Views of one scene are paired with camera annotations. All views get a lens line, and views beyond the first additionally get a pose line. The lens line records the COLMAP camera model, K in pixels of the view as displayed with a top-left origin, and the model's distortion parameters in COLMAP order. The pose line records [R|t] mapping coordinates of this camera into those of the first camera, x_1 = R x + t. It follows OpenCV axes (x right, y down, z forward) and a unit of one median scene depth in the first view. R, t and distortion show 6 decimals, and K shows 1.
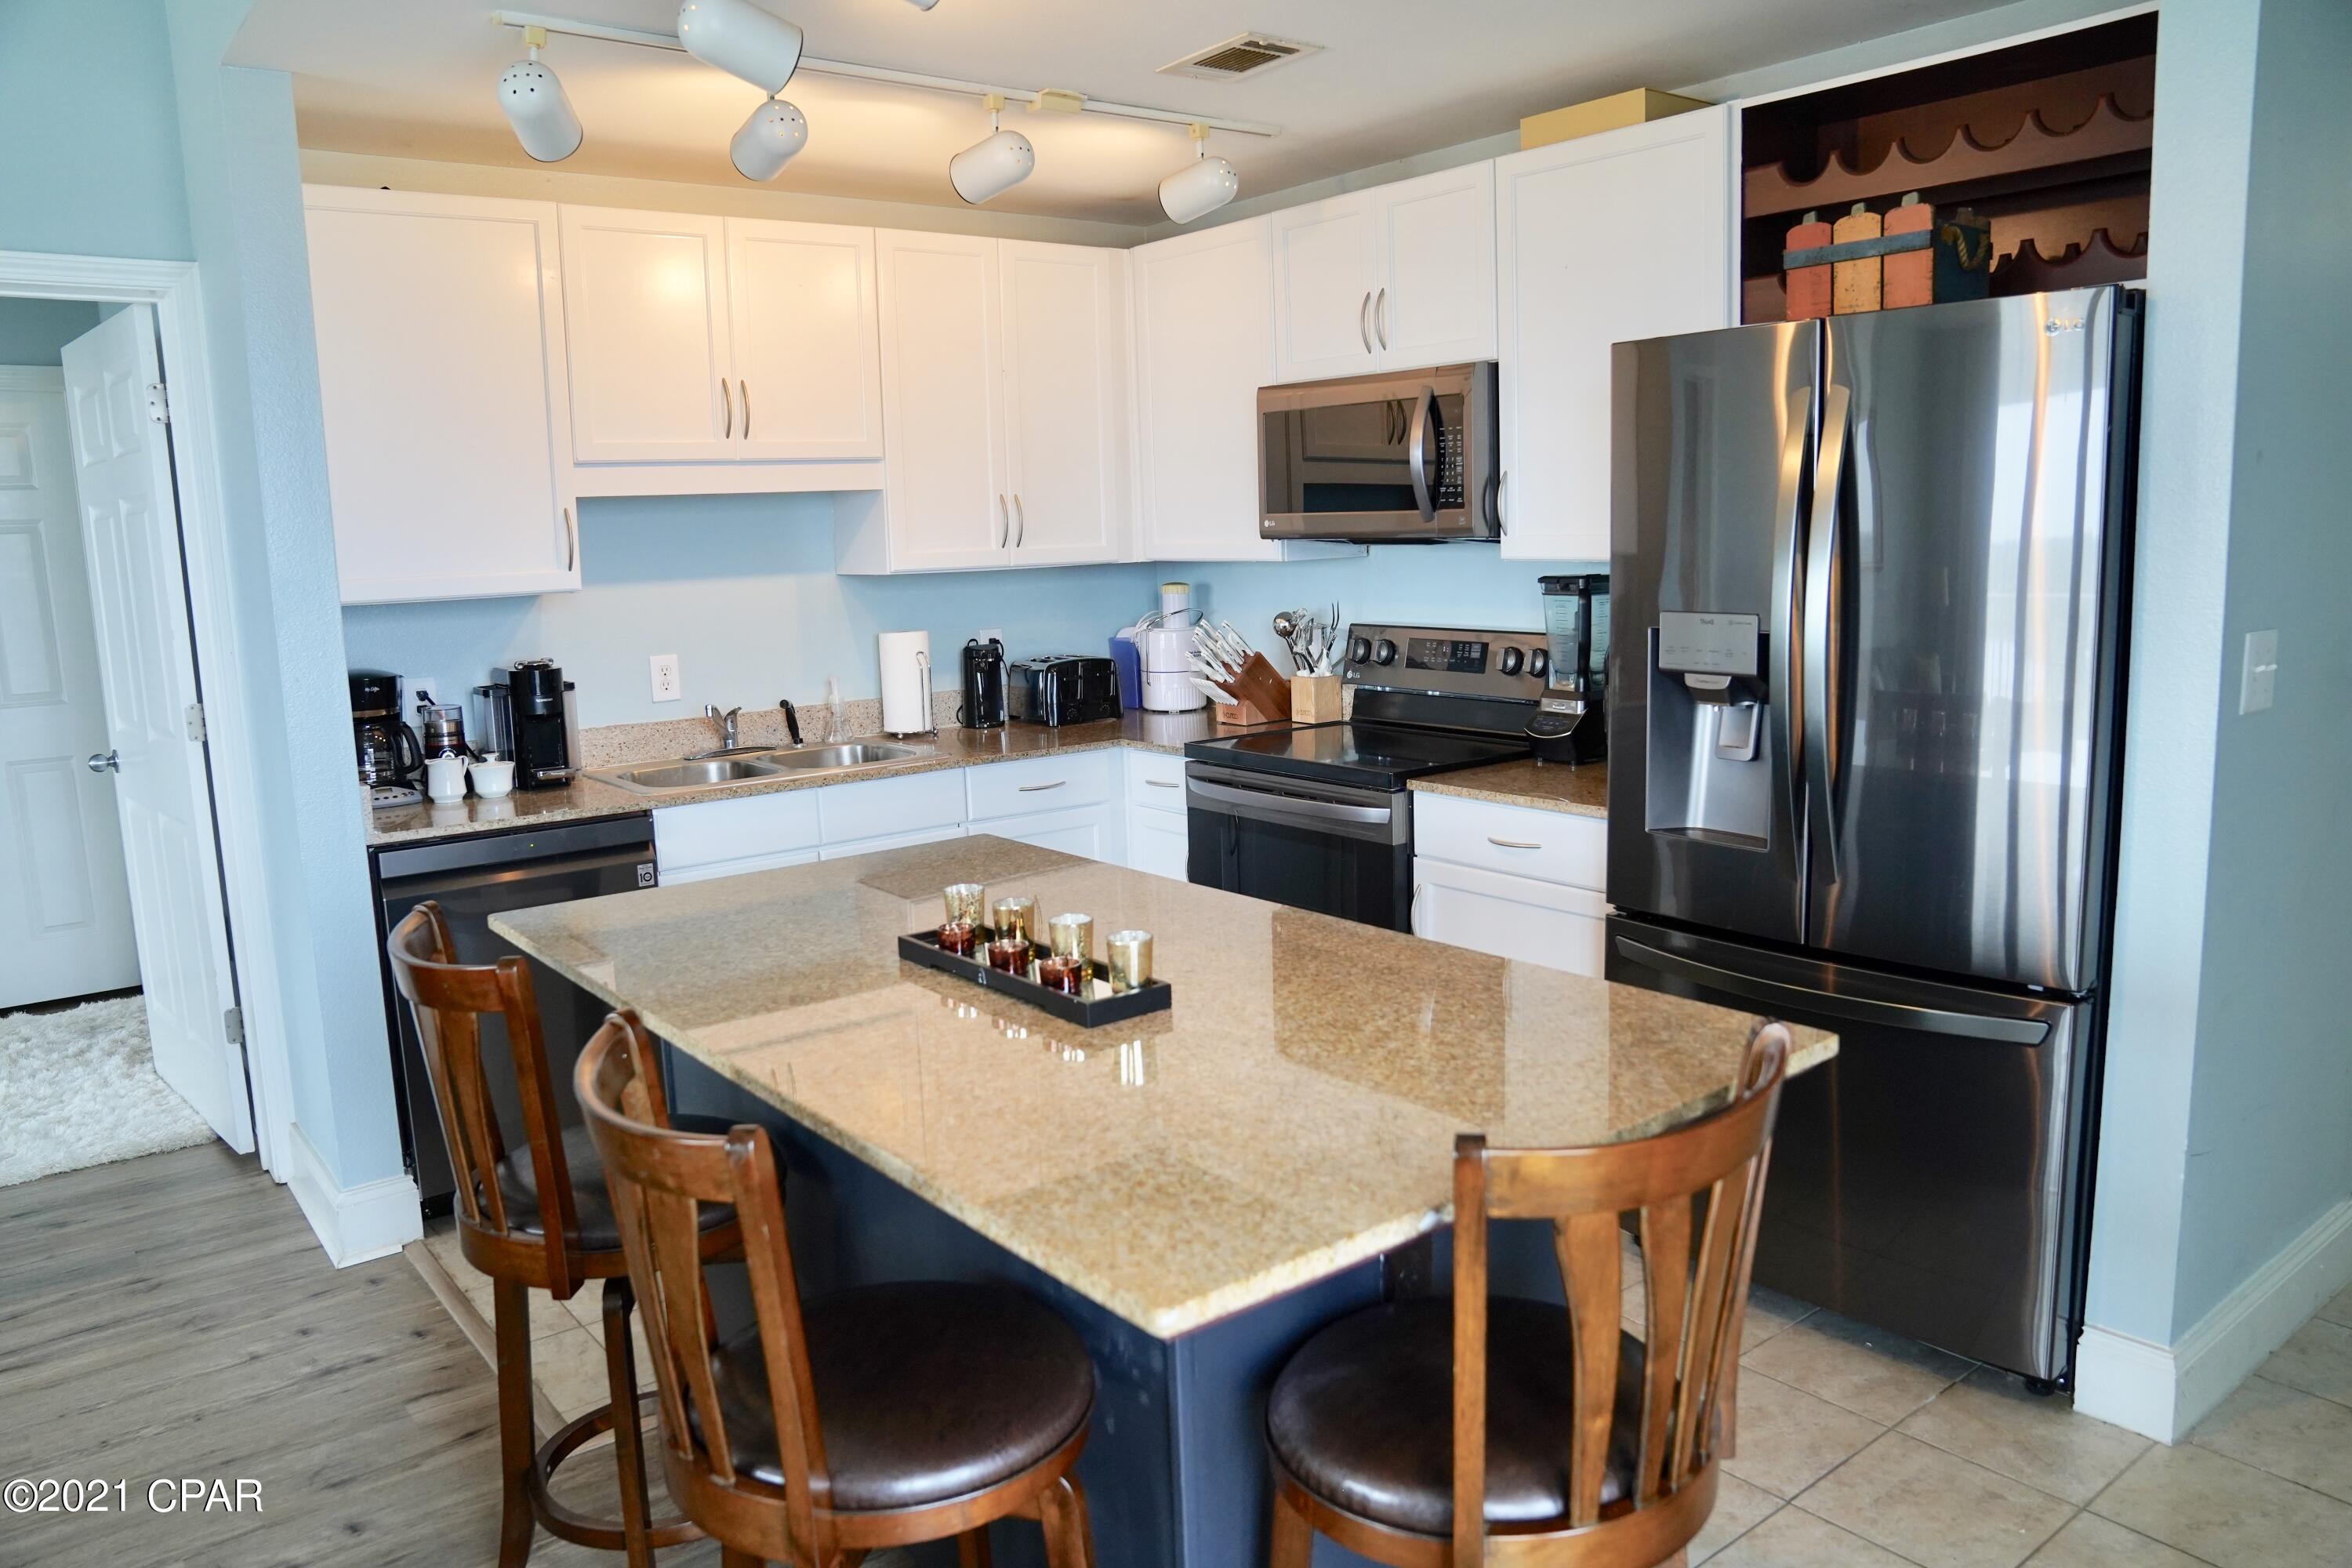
lens RADIAL K [[1663.6, 0, 1163.0], [0, 1663.6, 778.4], [0, 0, 1]] dist [-0.130531, 0.110140]
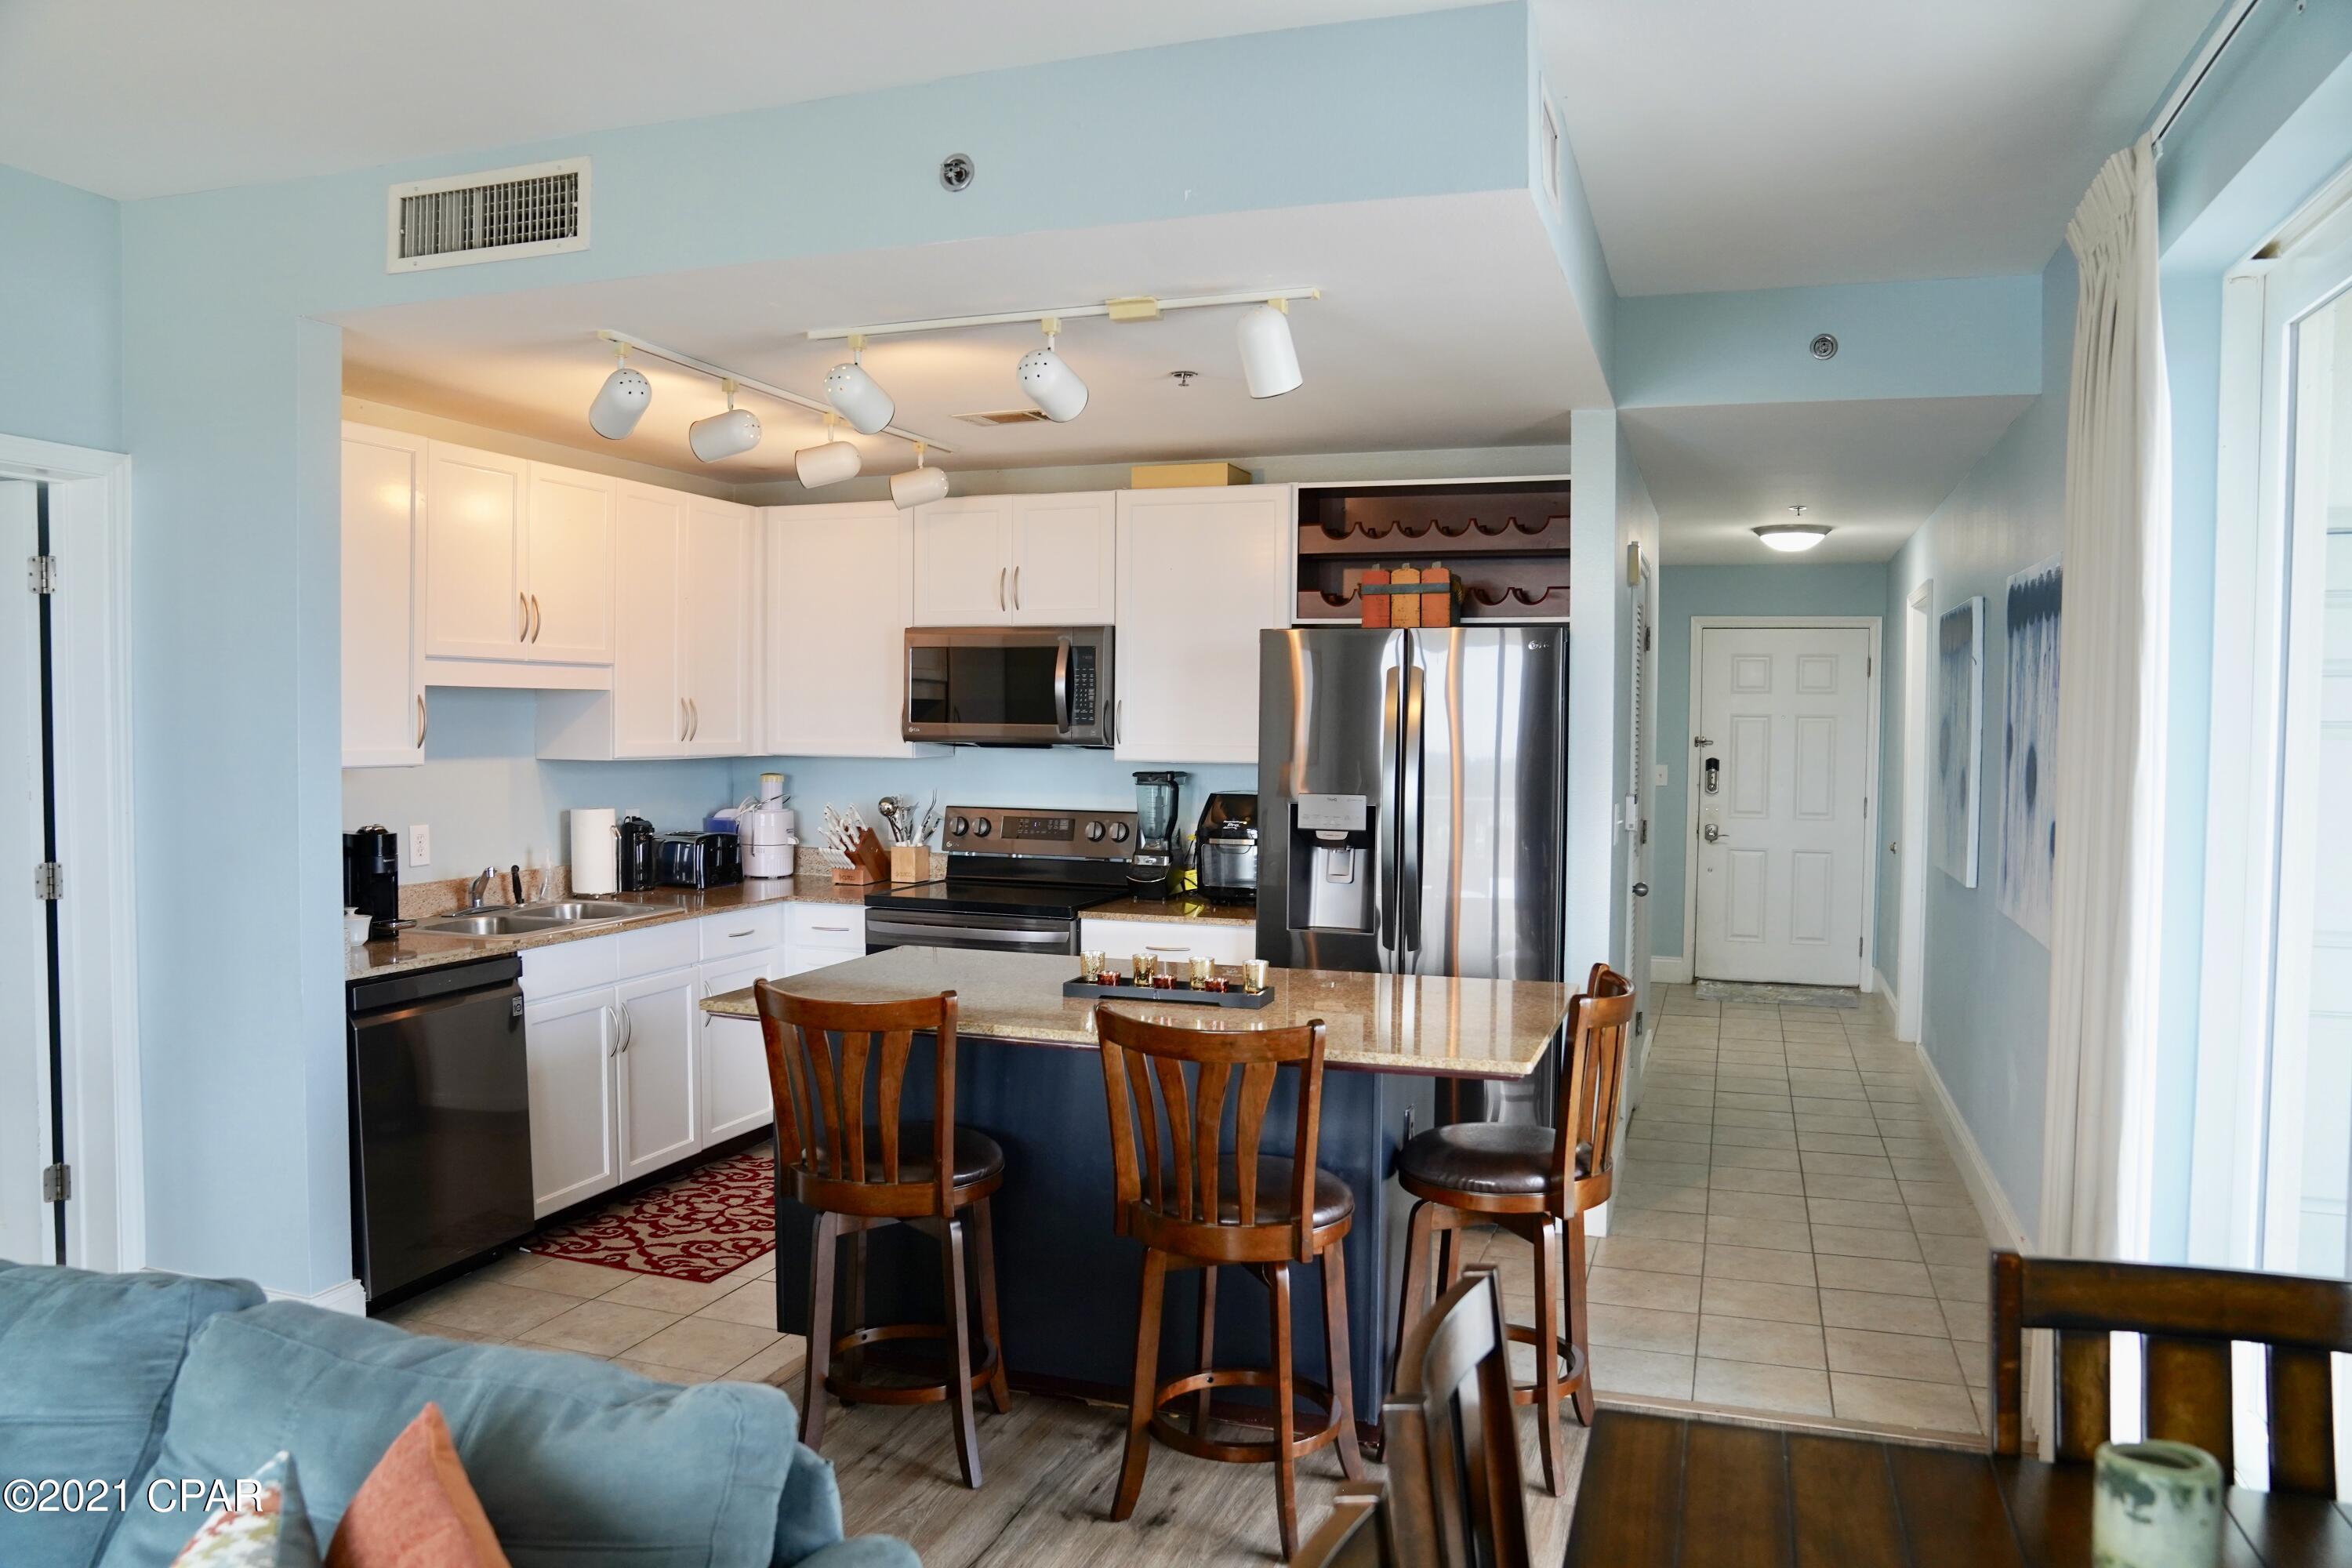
lens RADIAL K [[1663.6, 0, 1163.0], [0, 1663.6, 778.4], [0, 0, 1]] dist [-0.130531, 0.110140]
pose [[0.839360, 0.018965, 0.543244, -0.571944], [0.047535, 0.993002, -0.108111, 0.045536], [-0.541493, 0.116567, 0.832585, -0.250745]]
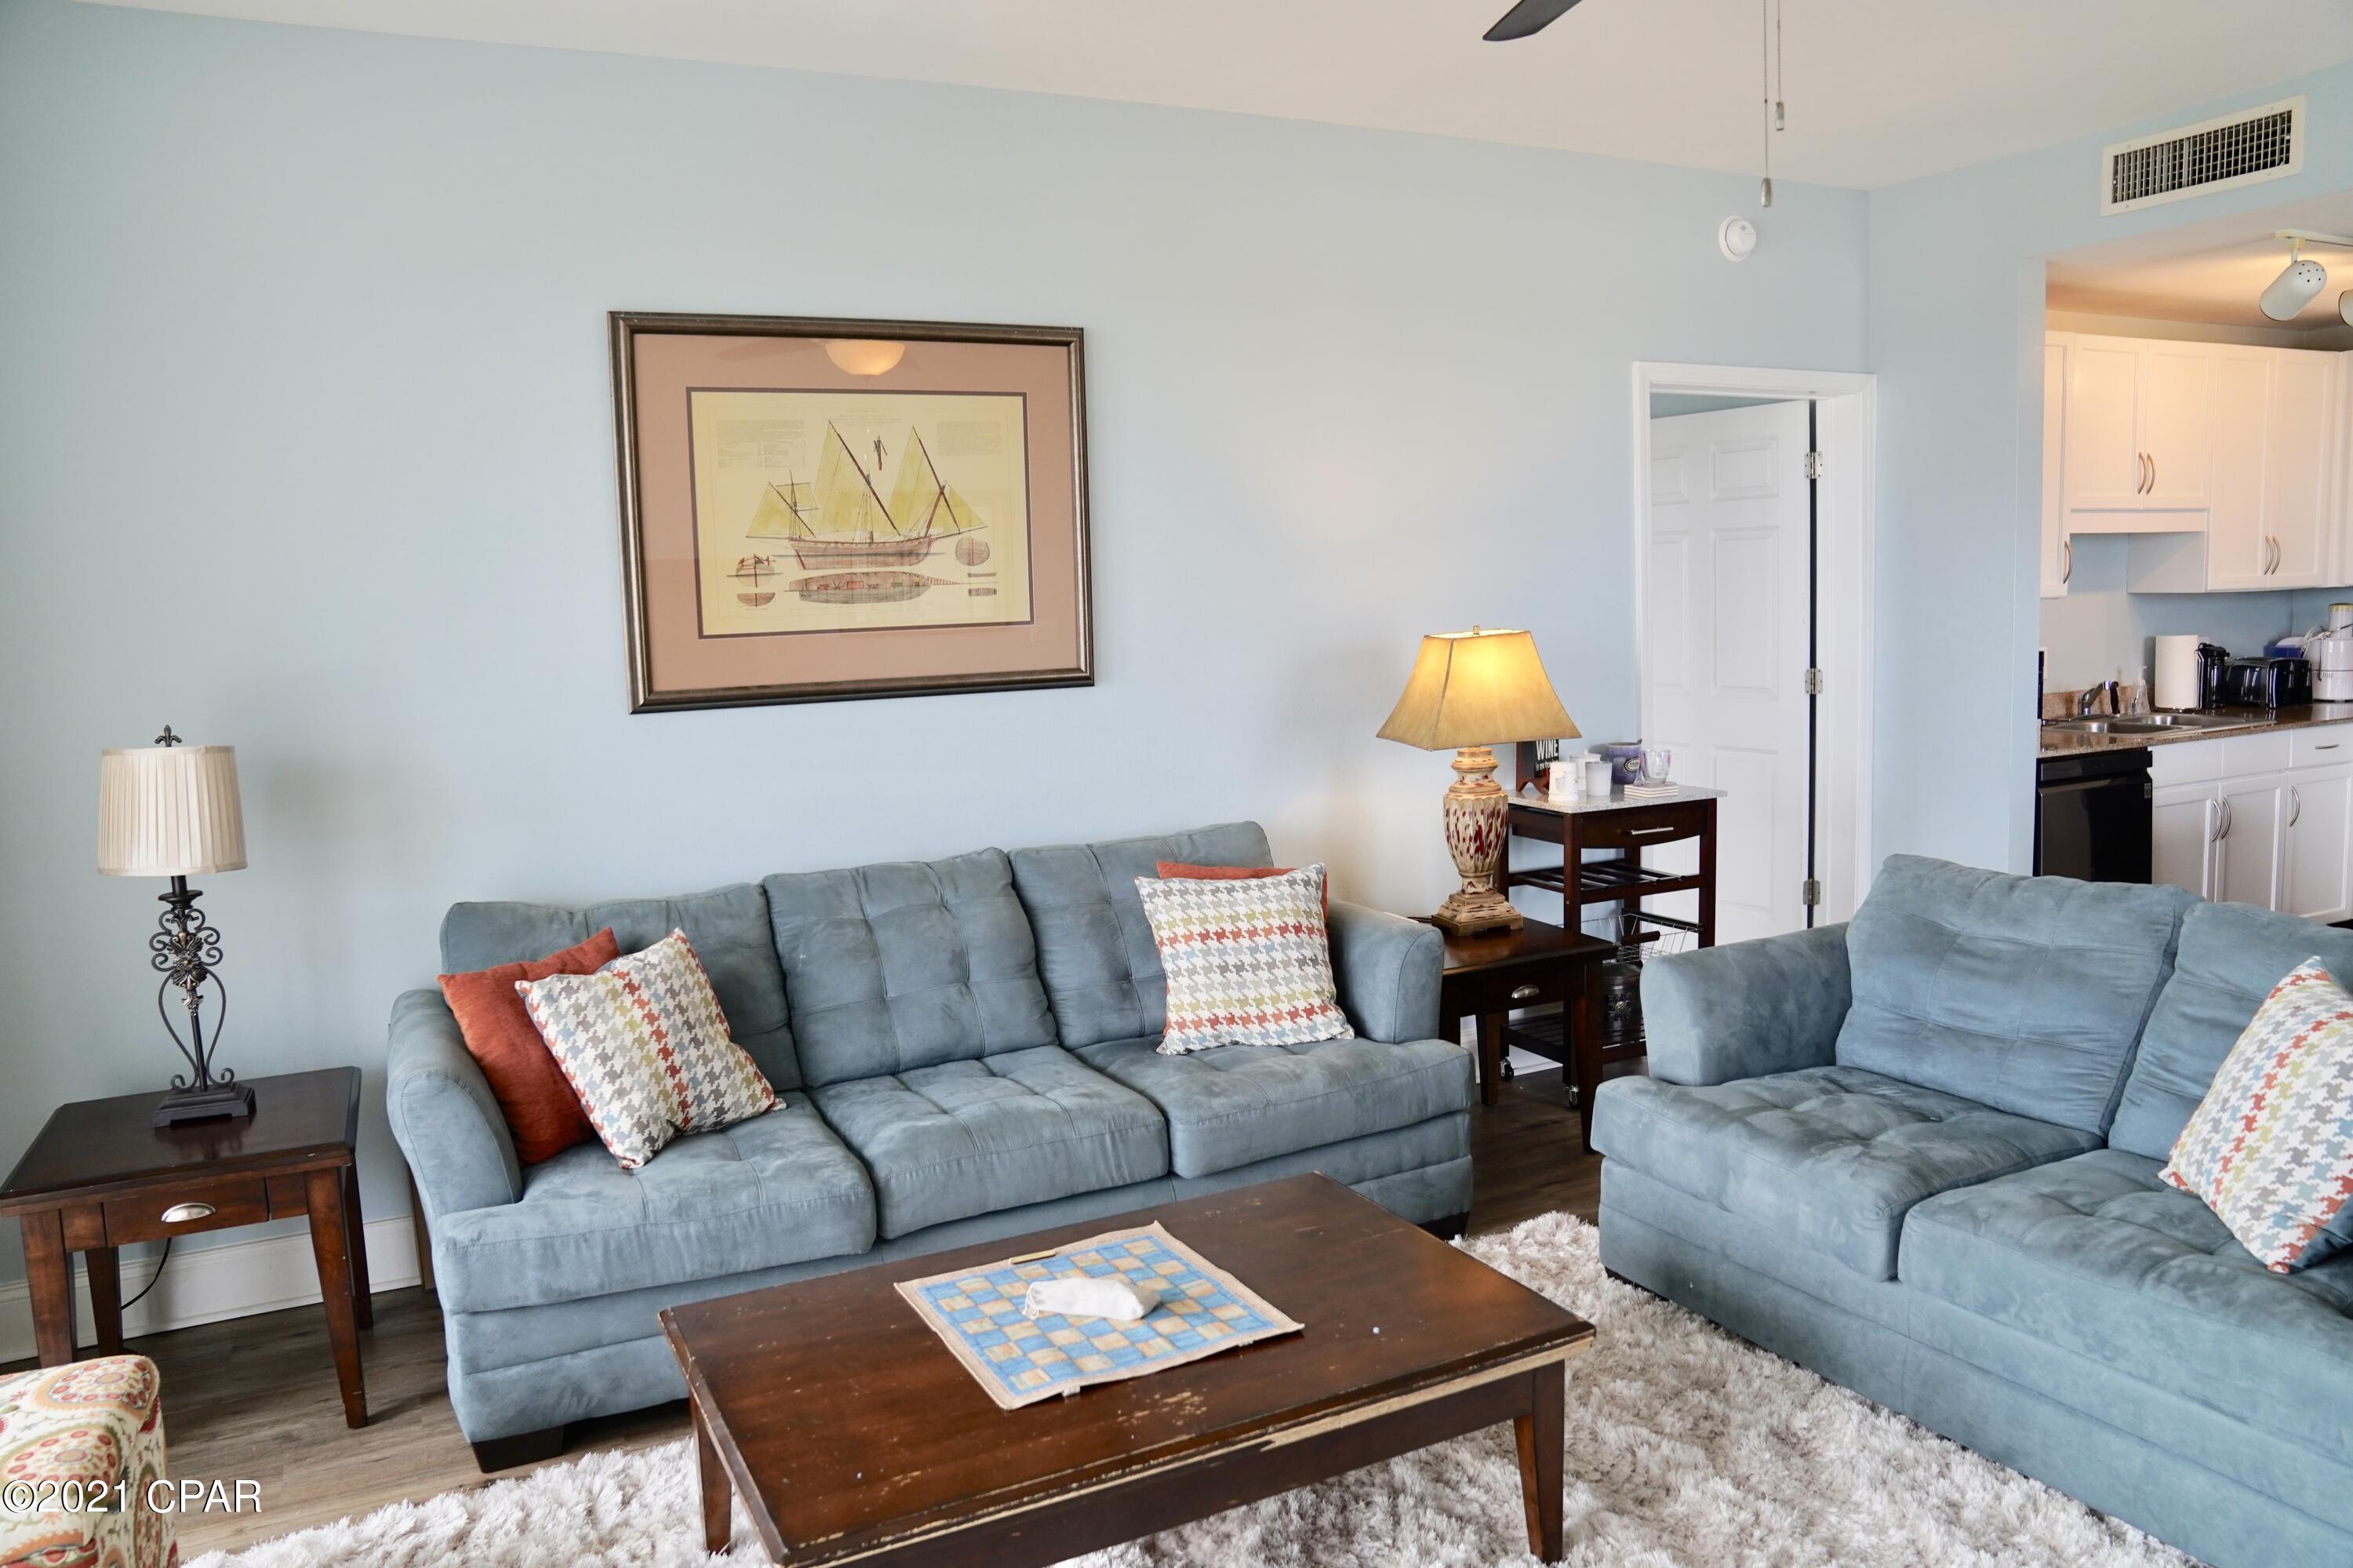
lens RADIAL K [[1653.1, 0, 1171.3], [0, 1653.1, 775.0], [0, 0, 1]] dist [-0.128731, 0.097532]
pose [[0.979439, 0.023959, -0.200312, -0.895049], [-0.029704, 0.999228, -0.025721, 0.109093], [0.199541, 0.031142, 0.979395, -0.579903]]
